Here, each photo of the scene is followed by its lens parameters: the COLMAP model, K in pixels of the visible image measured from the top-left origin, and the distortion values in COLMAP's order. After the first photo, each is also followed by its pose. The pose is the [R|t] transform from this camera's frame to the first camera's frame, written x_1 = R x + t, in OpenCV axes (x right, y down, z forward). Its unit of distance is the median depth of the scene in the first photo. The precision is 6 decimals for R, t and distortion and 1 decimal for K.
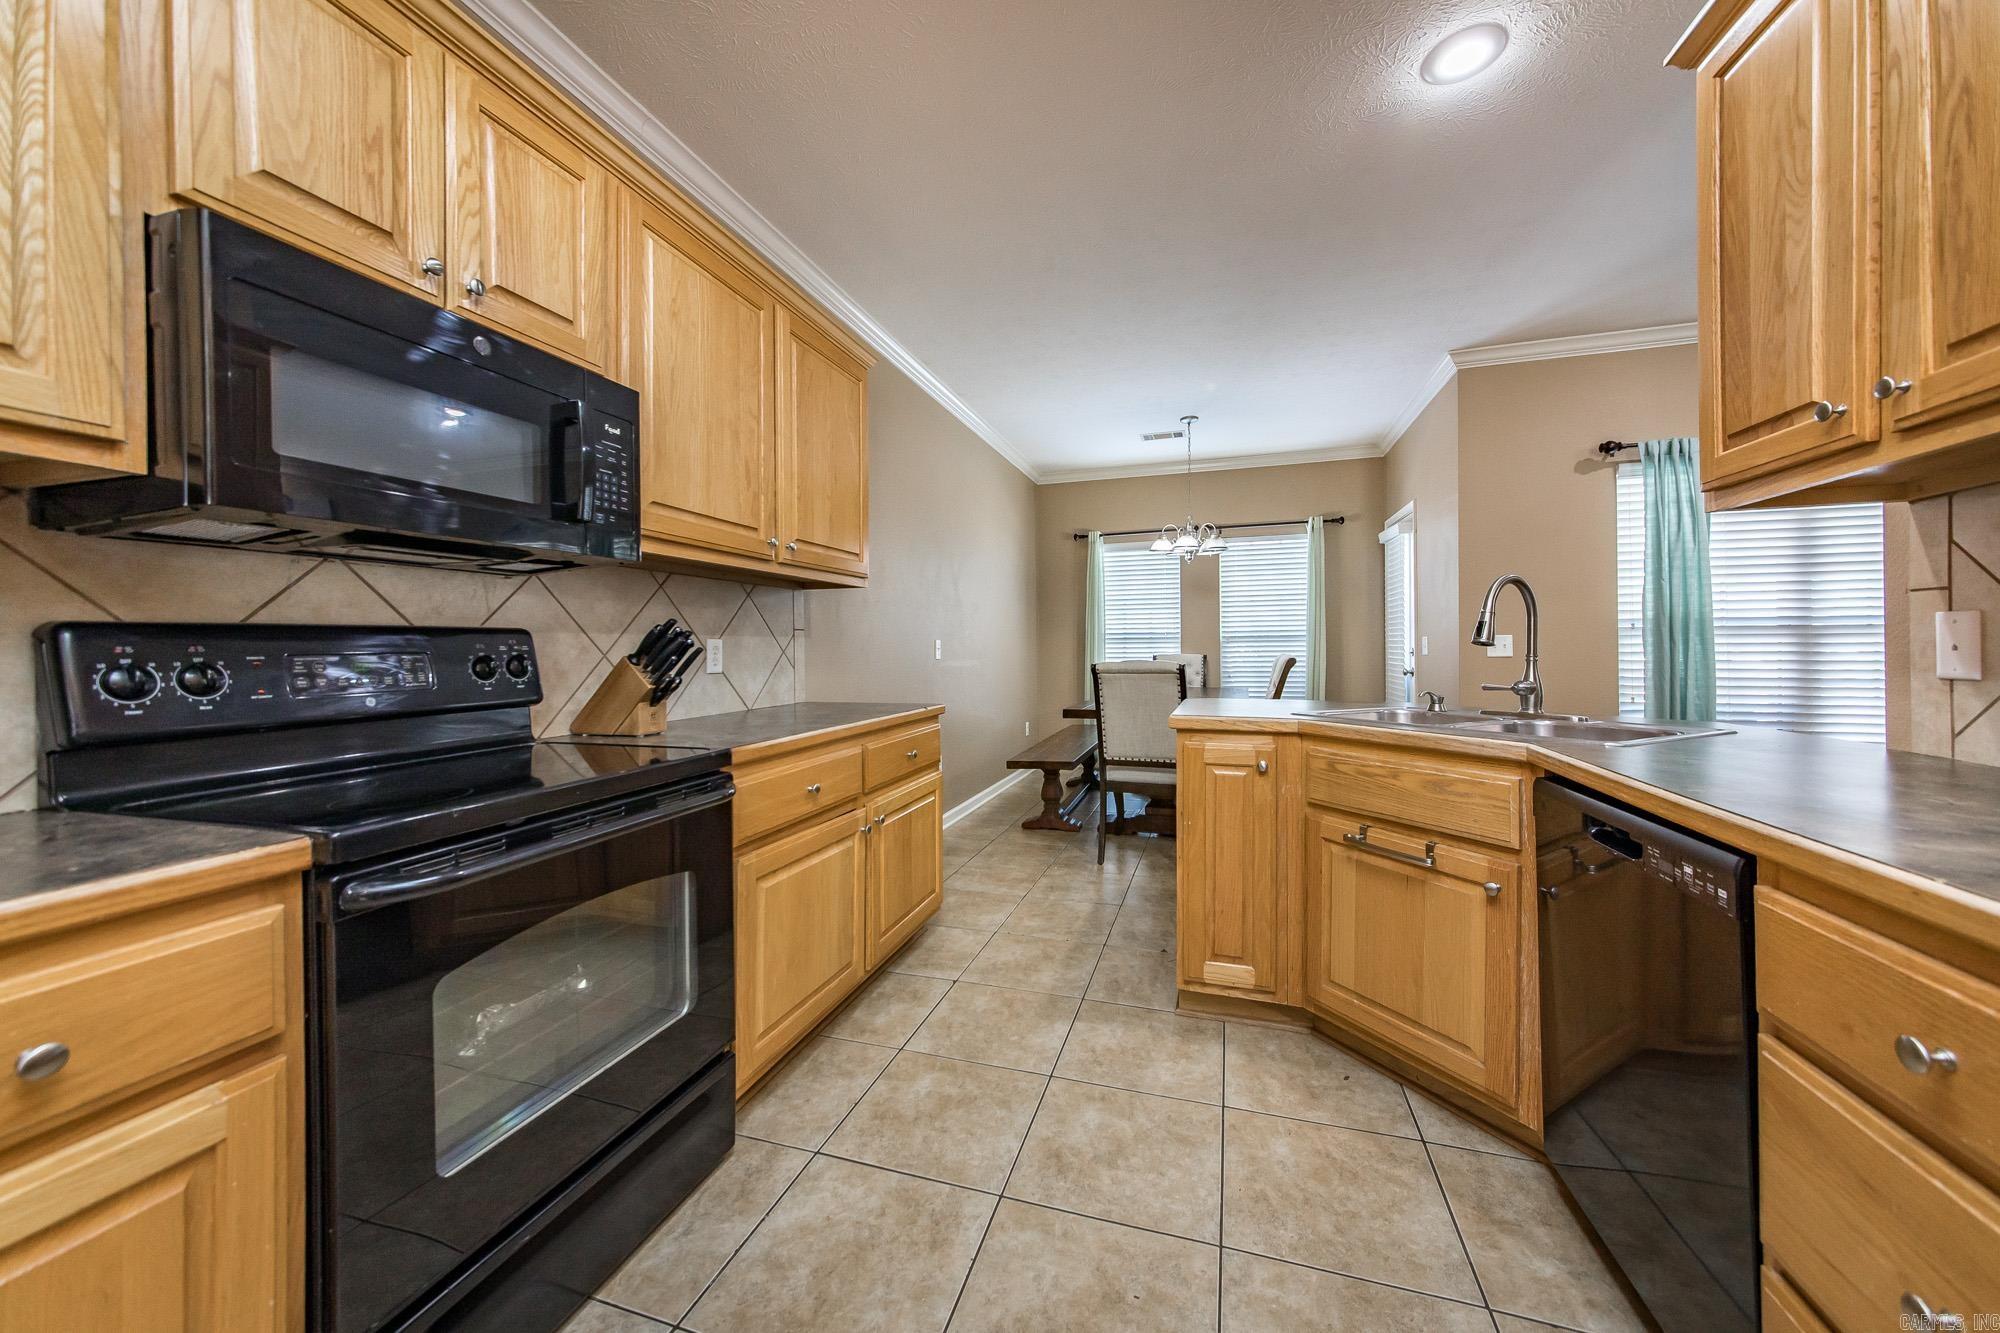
lens RADIAL K [[728.1, 0, 988.8], [0, 728.1, 650.1], [0, 0, 1]] dist [-0.009604, 0.002658]
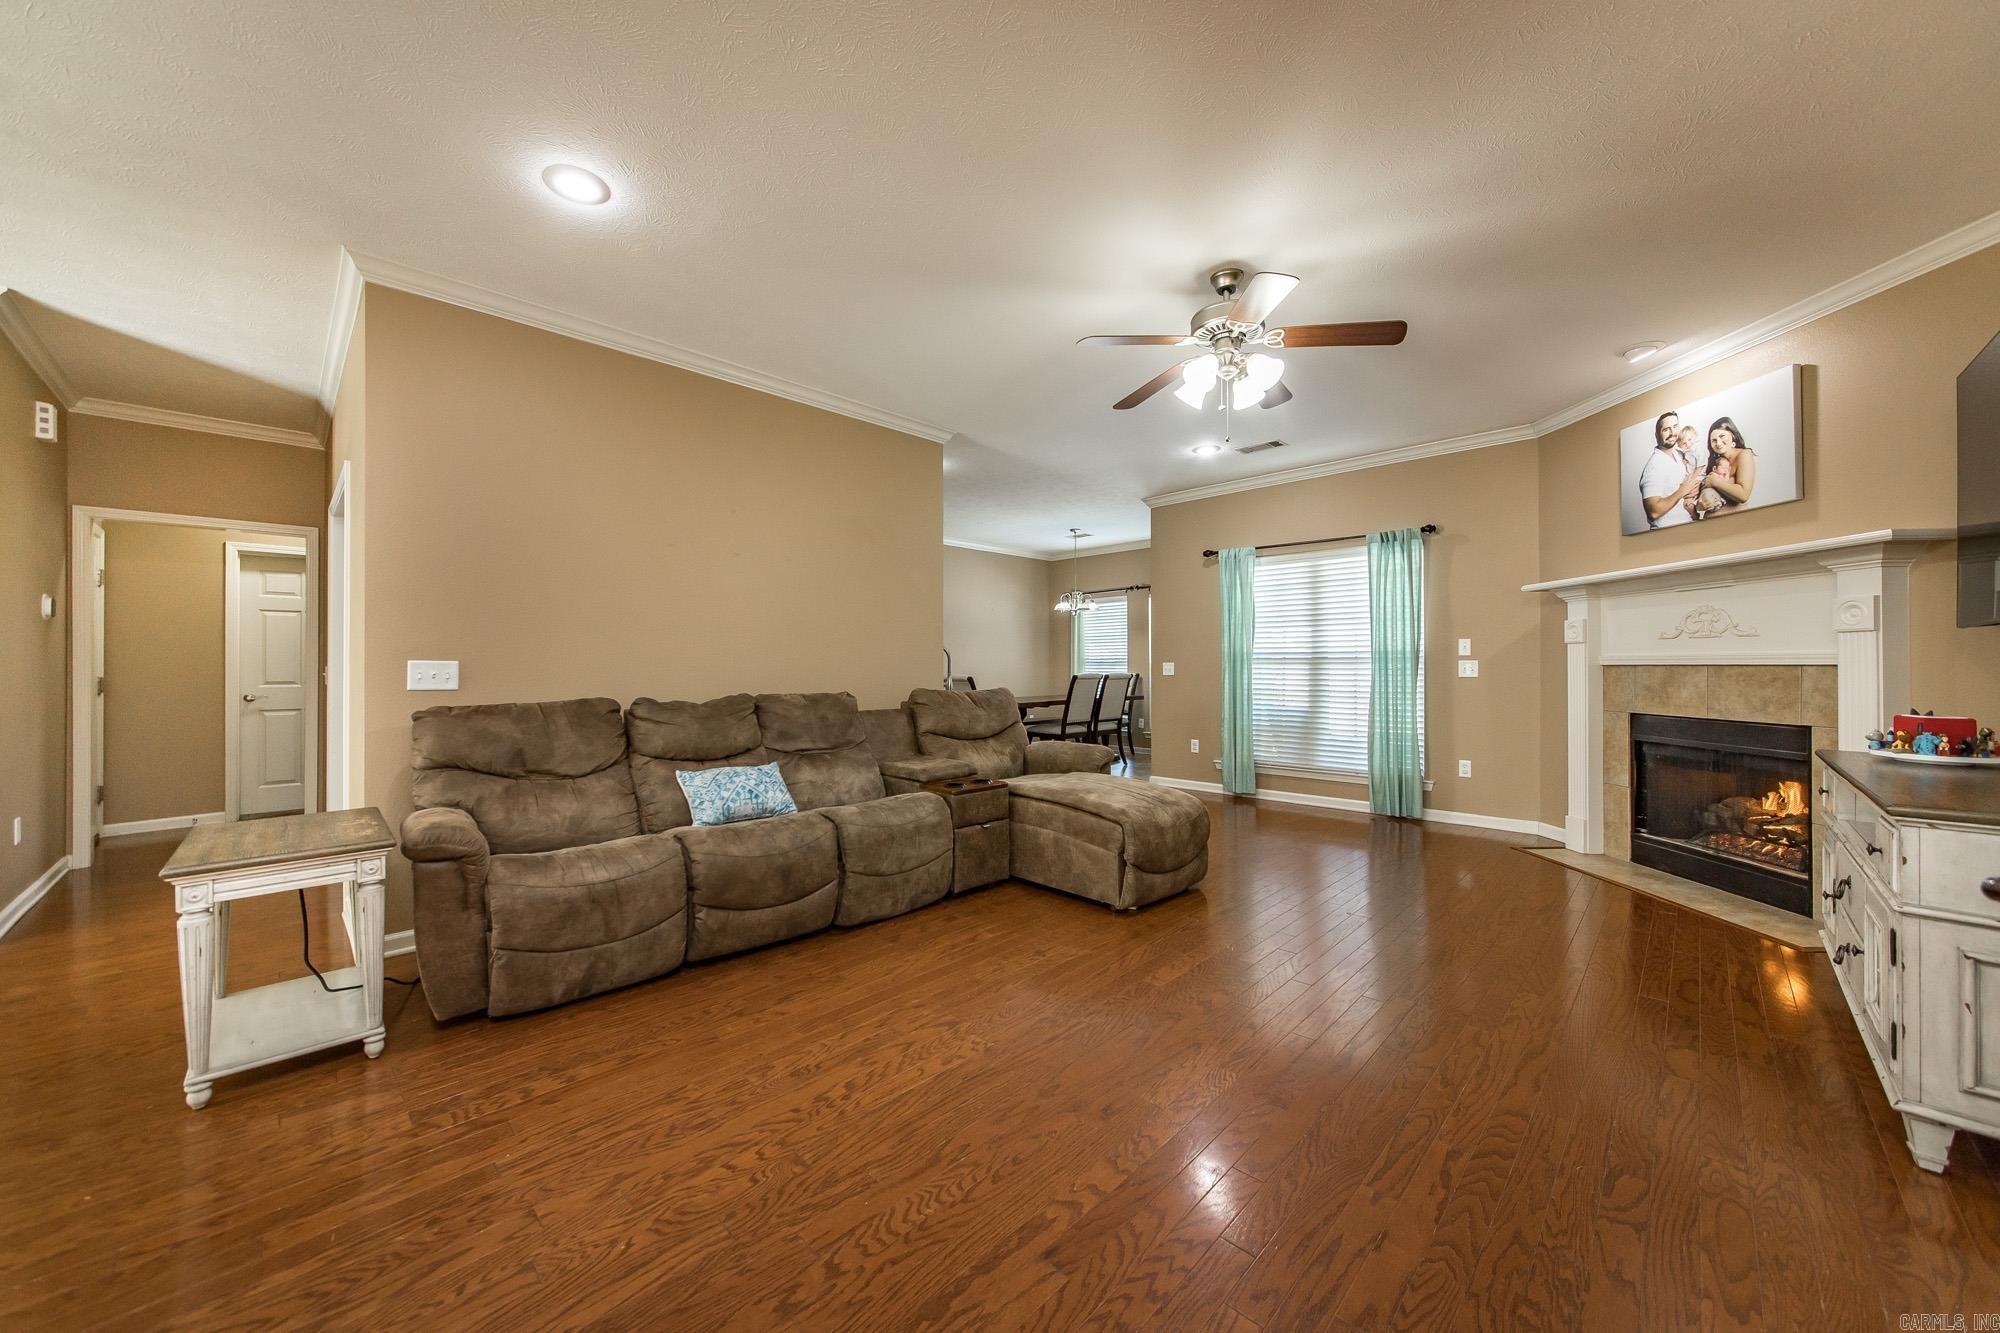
lens RADIAL K [[728.1, 0, 992.8], [0, 728.1, 663.1], [0, 0, 1]] dist [-0.009604, 0.002658]
pose [[0.895779, 0.002261, -0.444494, 2.325930], [-0.005930, 0.999959, -0.006864, -0.011857], [0.444460, 0.008785, 0.895756, -1.523992]]
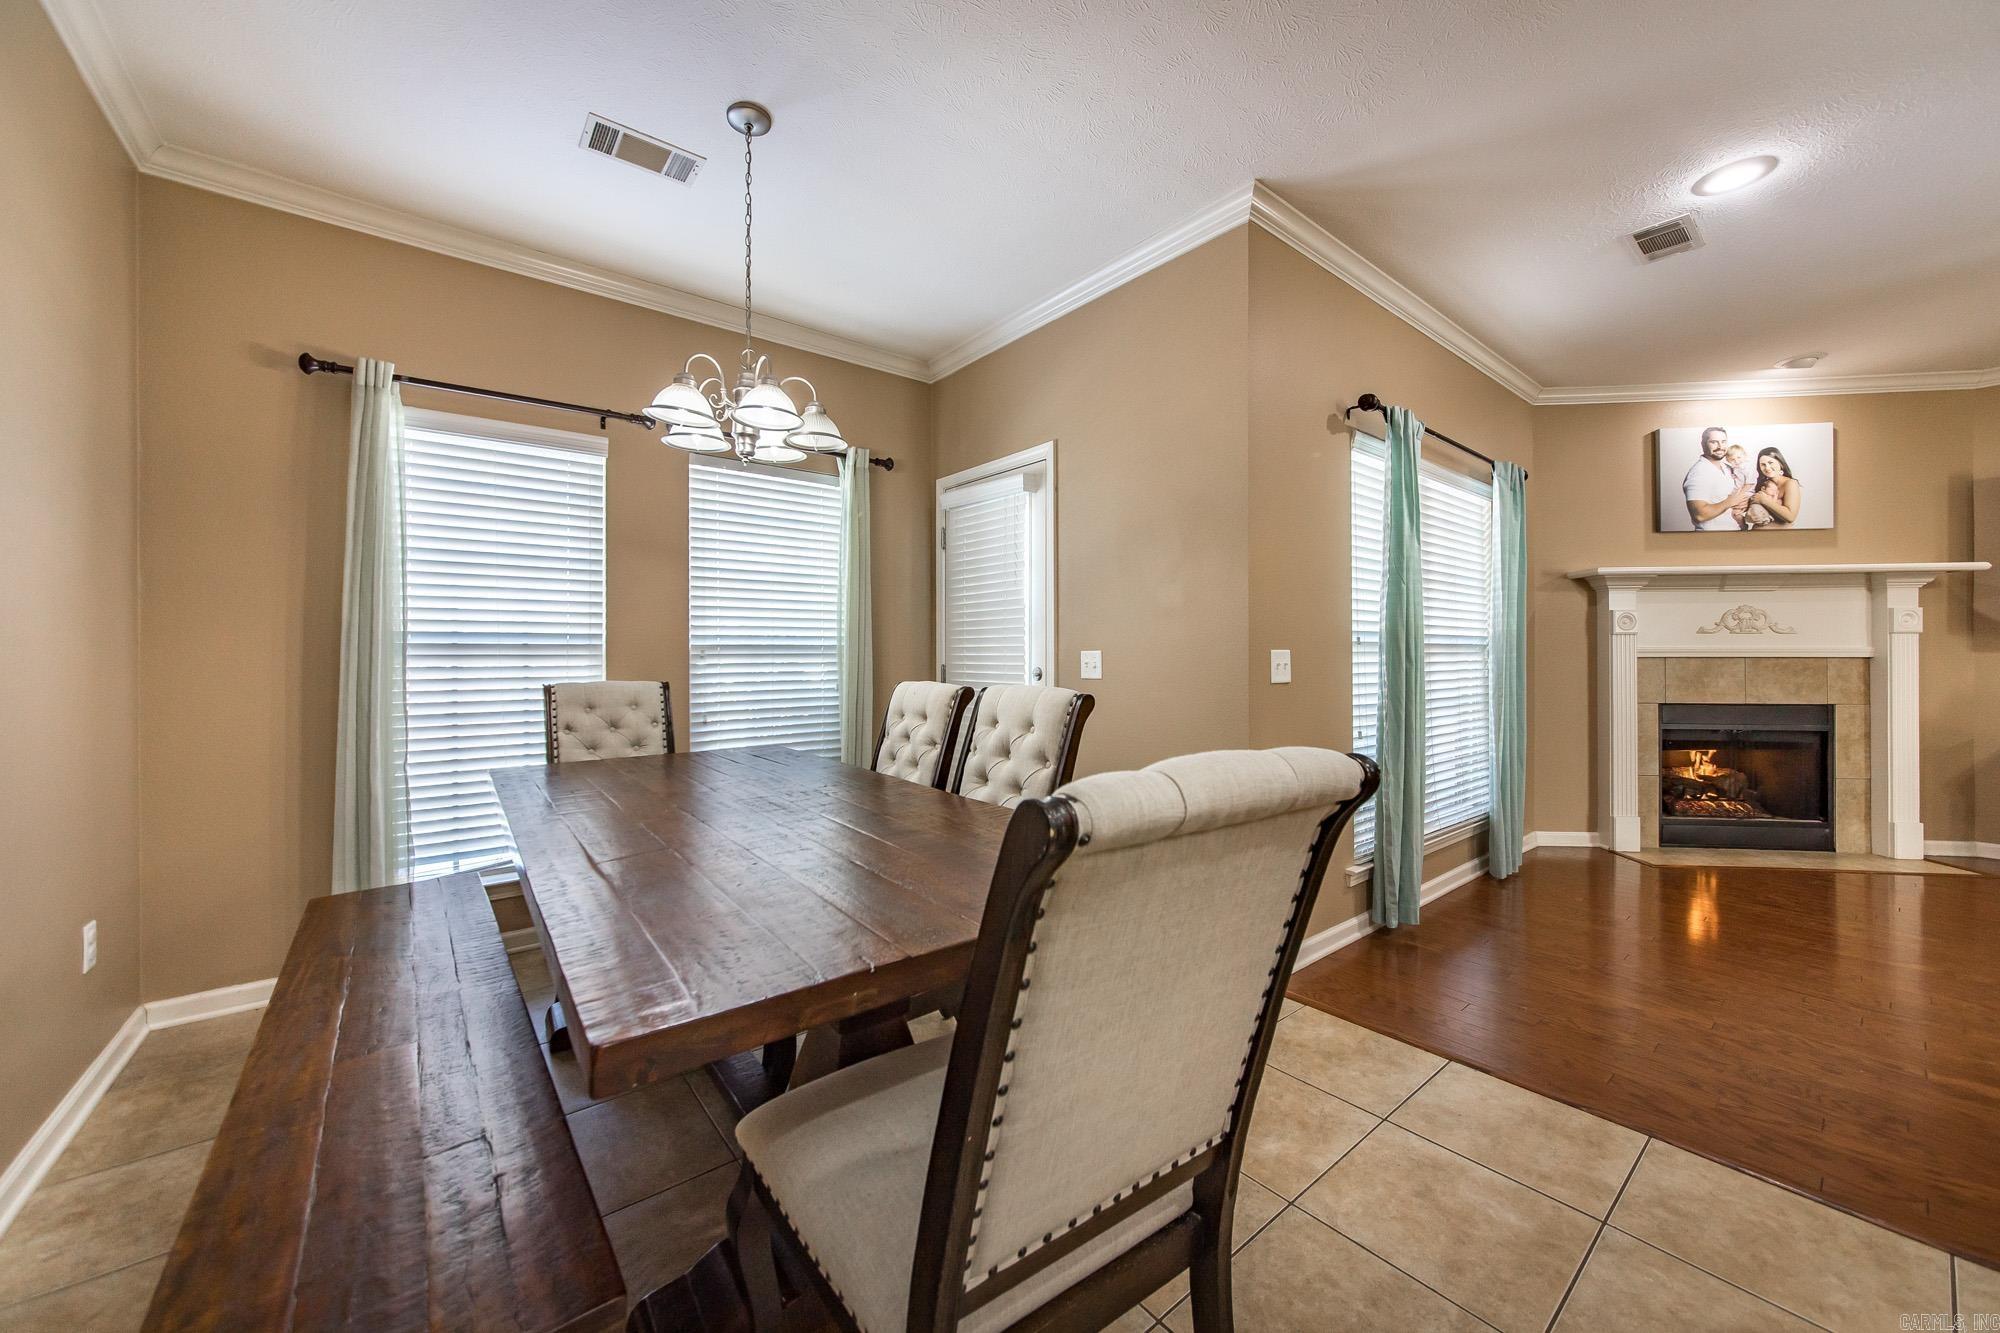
lens RADIAL K [[728.1, 0, 990.2], [0, 728.1, 655.9], [0, 0, 1]] dist [-0.009604, 0.002658]
pose [[0.544524, 0.006924, 0.838717, 0.017674], [0.001820, 0.999954, -0.009437, -0.019260], [-0.838743, 0.006665, 0.544486, 1.835529]]
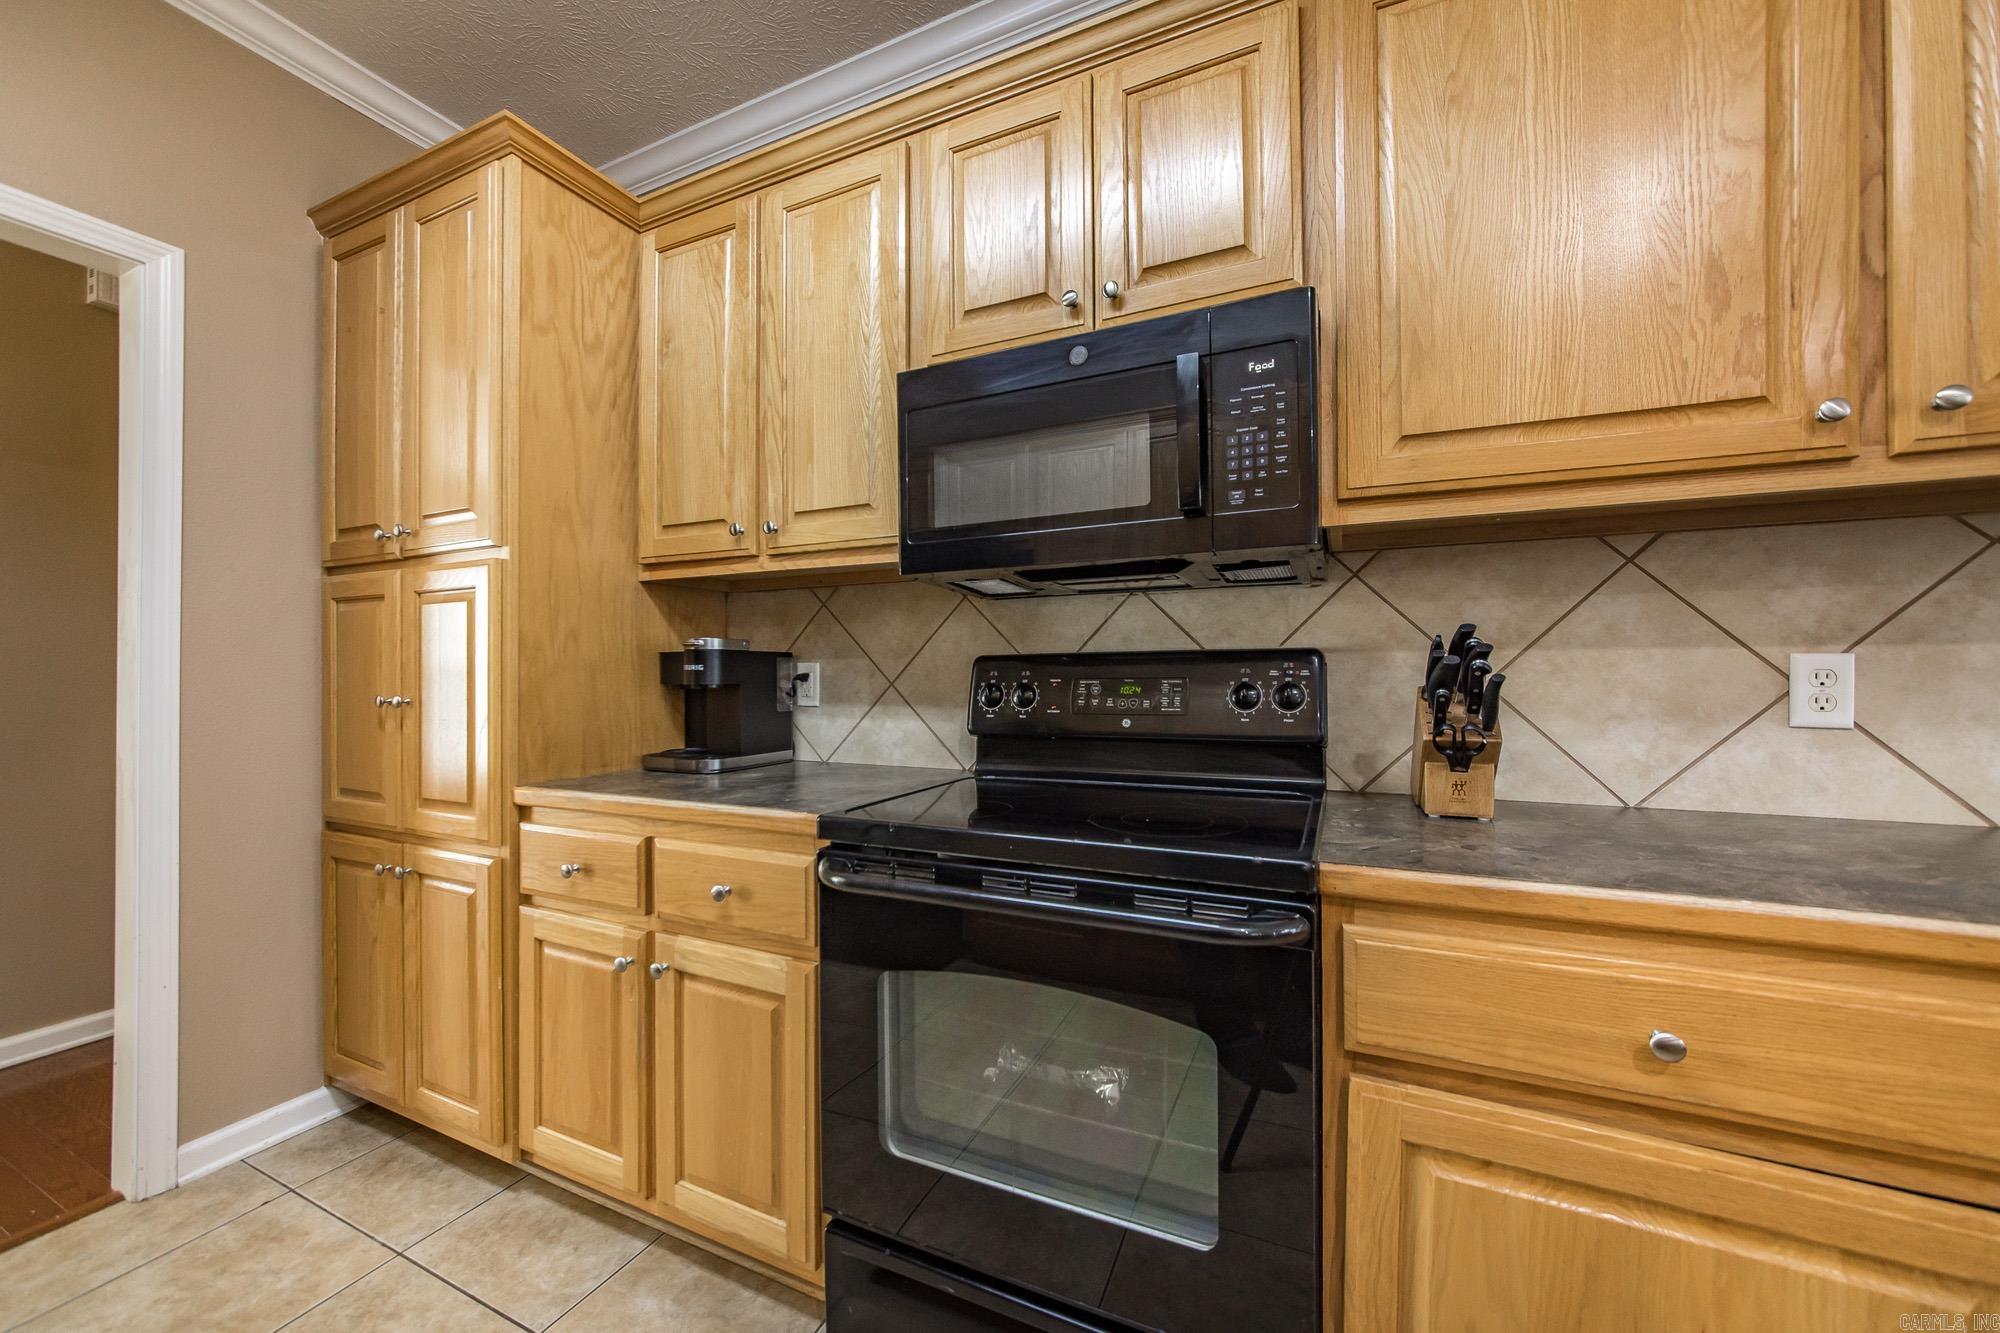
lens RADIAL K [[728.1, 0, 993.3], [0, 728.1, 668.8], [0, 0, 1]] dist [-0.009604, 0.002658]
pose [[-0.115696, 0.002792, -0.993281, 0.191272], [-0.000527, 0.999996, 0.002873, -0.009254], [0.993284, 0.000856, -0.115694, 0.729874]]
